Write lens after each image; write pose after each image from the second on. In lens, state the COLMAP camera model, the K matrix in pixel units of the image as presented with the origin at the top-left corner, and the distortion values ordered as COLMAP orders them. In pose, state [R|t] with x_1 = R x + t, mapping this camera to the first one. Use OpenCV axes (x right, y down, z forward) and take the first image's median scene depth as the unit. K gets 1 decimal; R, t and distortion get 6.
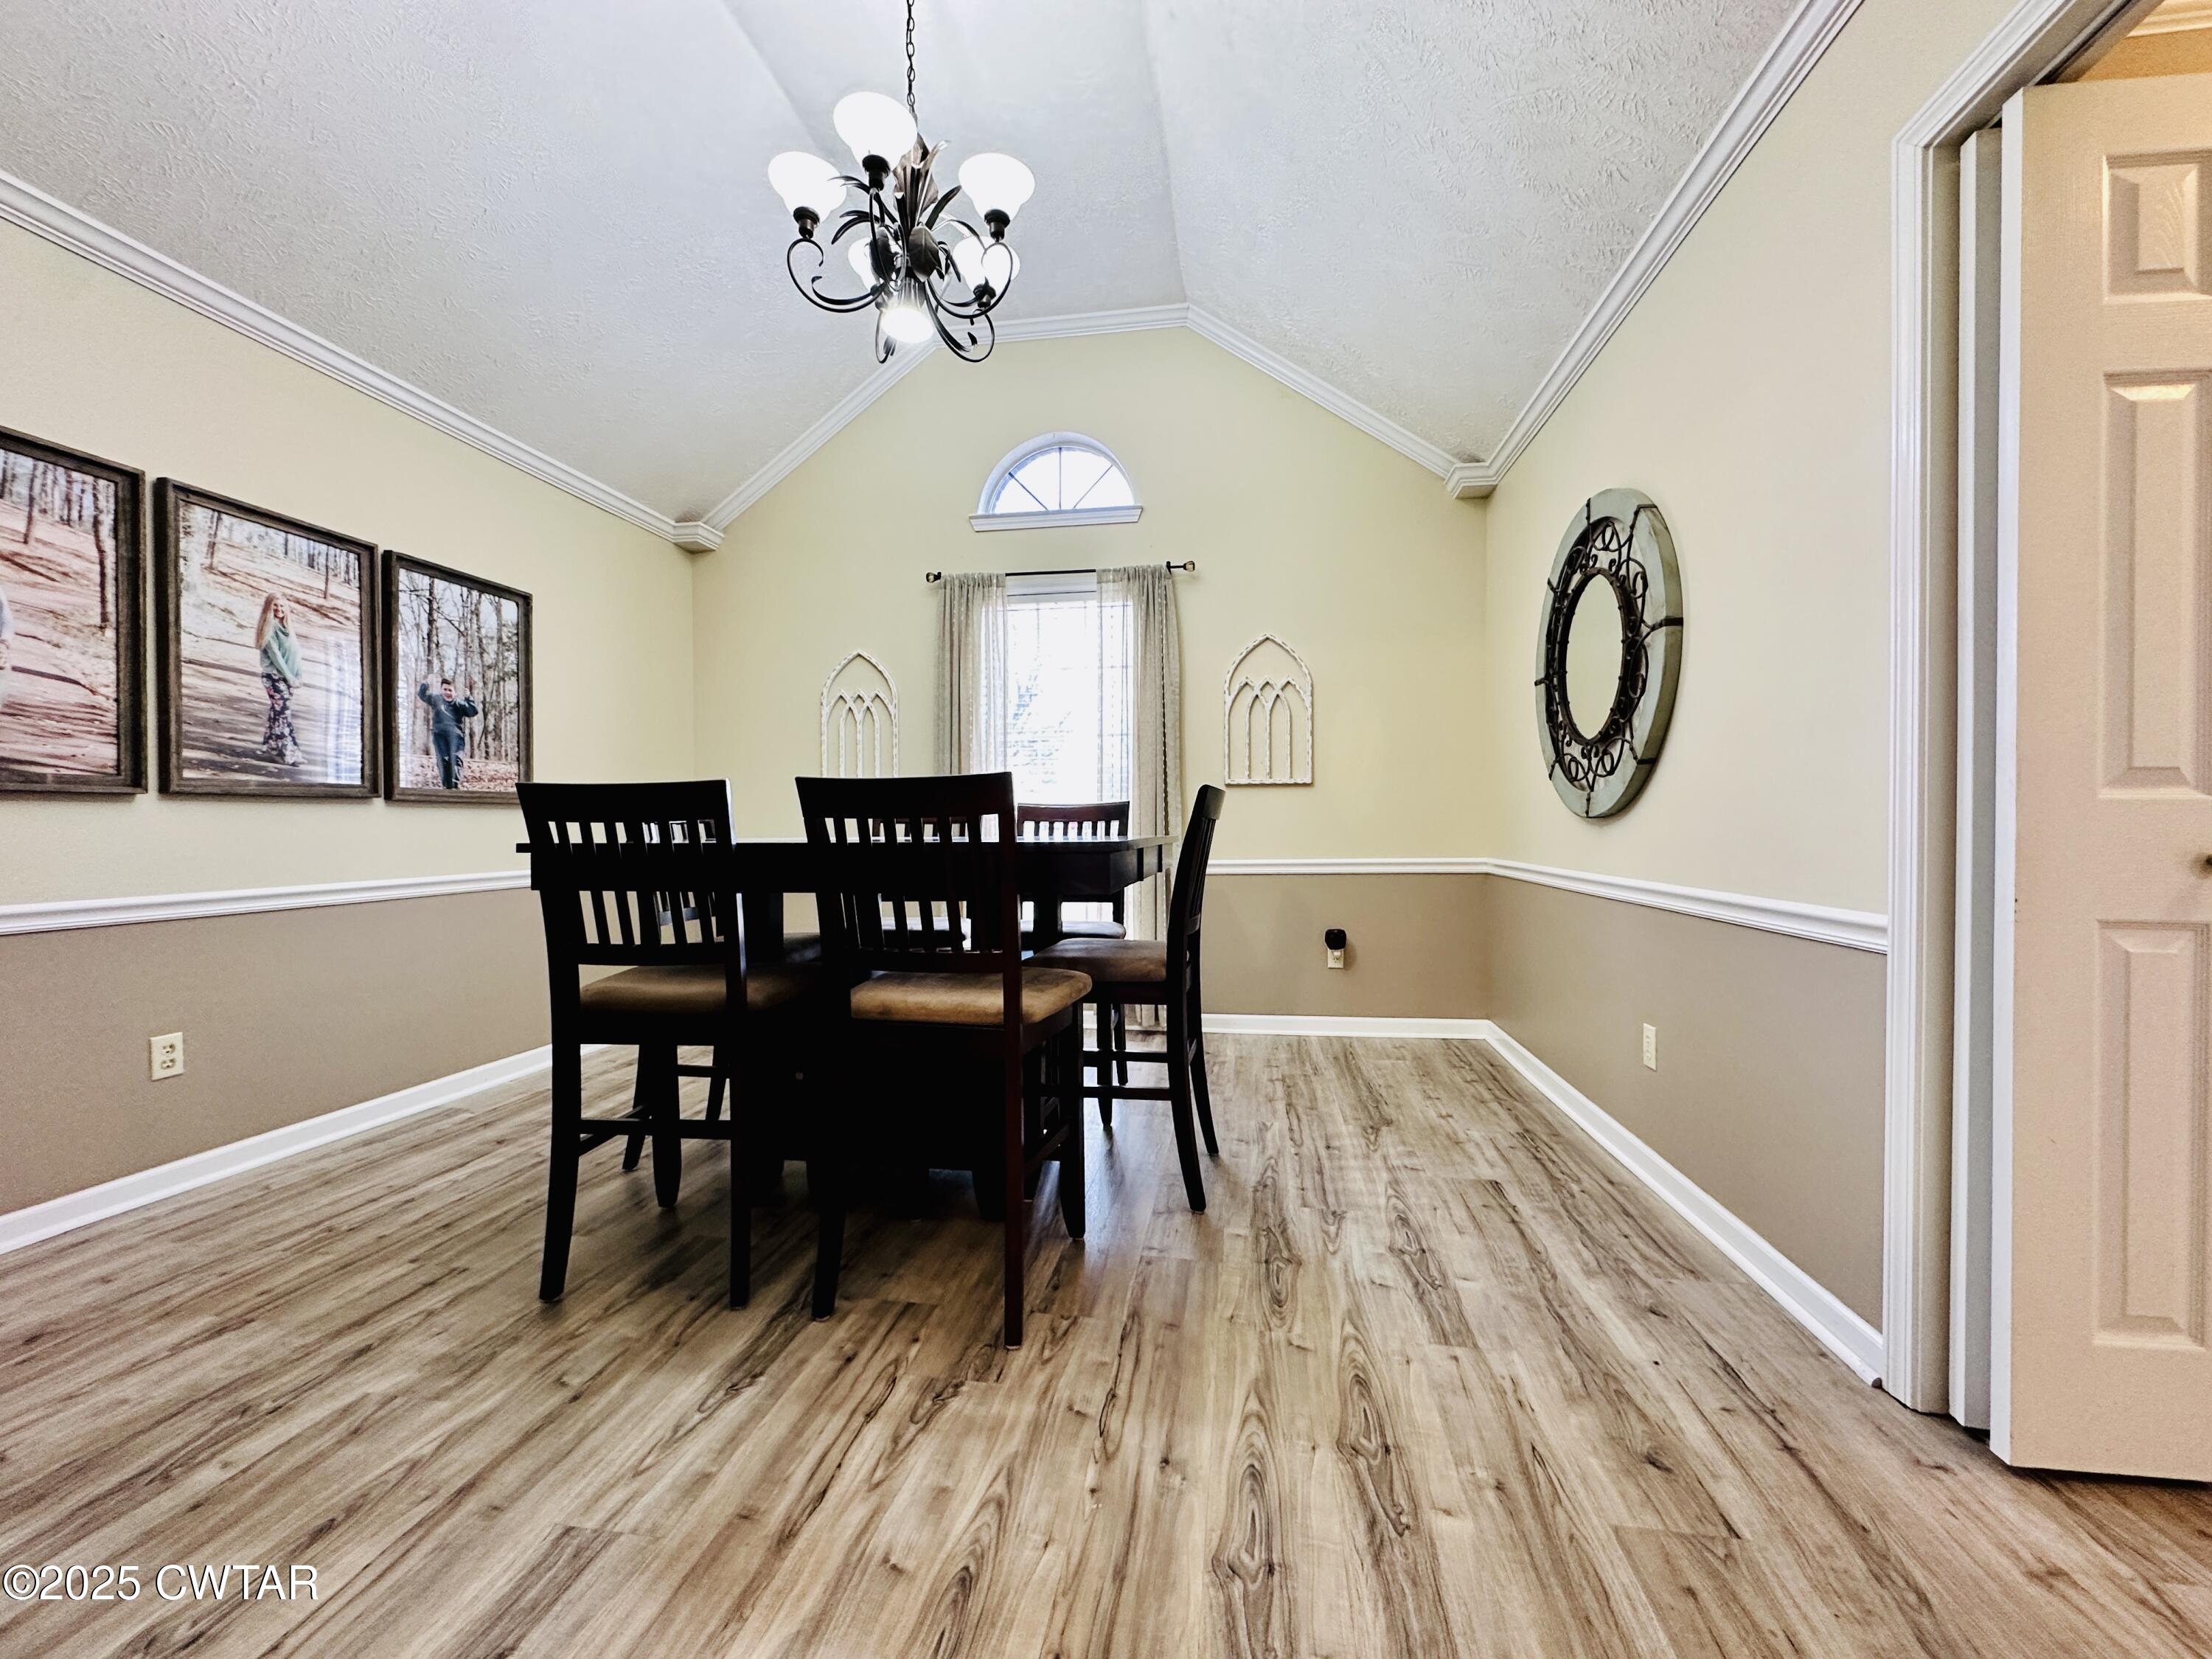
lens RADIAL K [[881.1, 0, 1109.3], [0, 881.1, 831.6], [0, 0, 1]] dist [-0.004980, 0.001191]
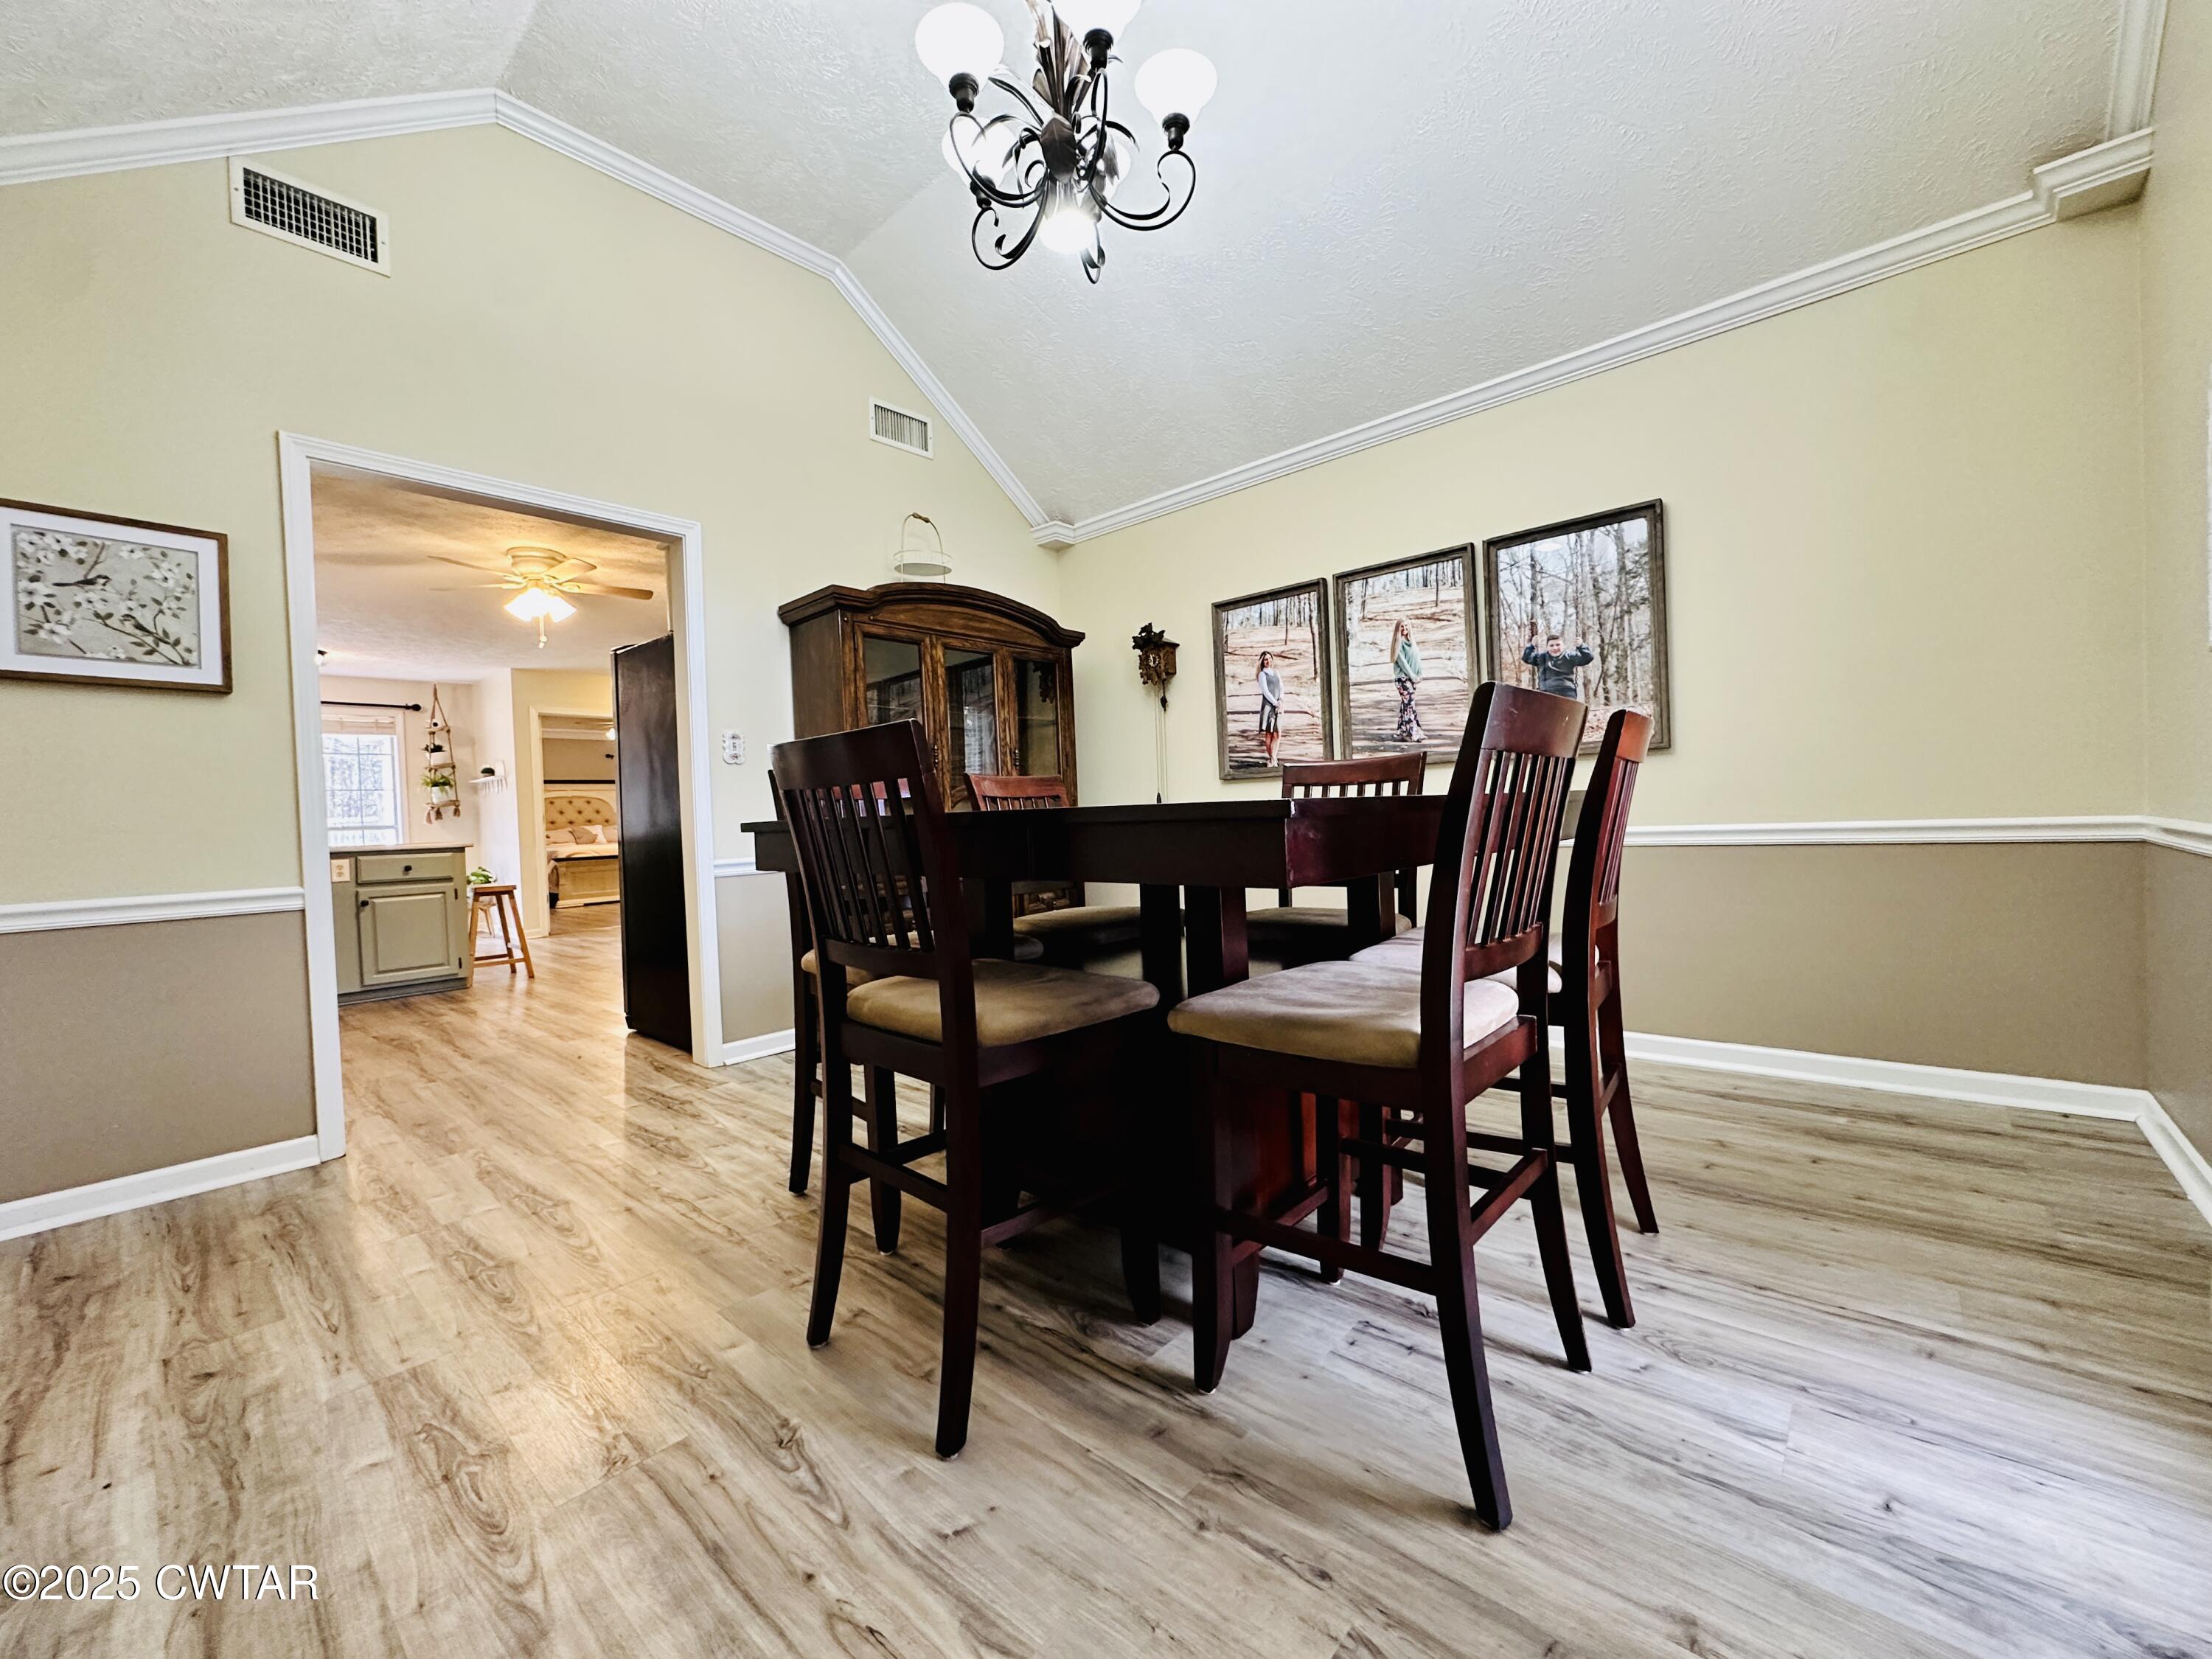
lens RADIAL K [[881.1, 0, 1102.4], [0, 881.1, 829.9], [0, 0, 1]] dist [-0.004980, 0.001191]
pose [[-0.542523, 0.041567, -0.839012, 0.508384], [0.037460, 0.998979, 0.025270, 0.007703], [0.839206, -0.017720, -0.543526, 1.454035]]
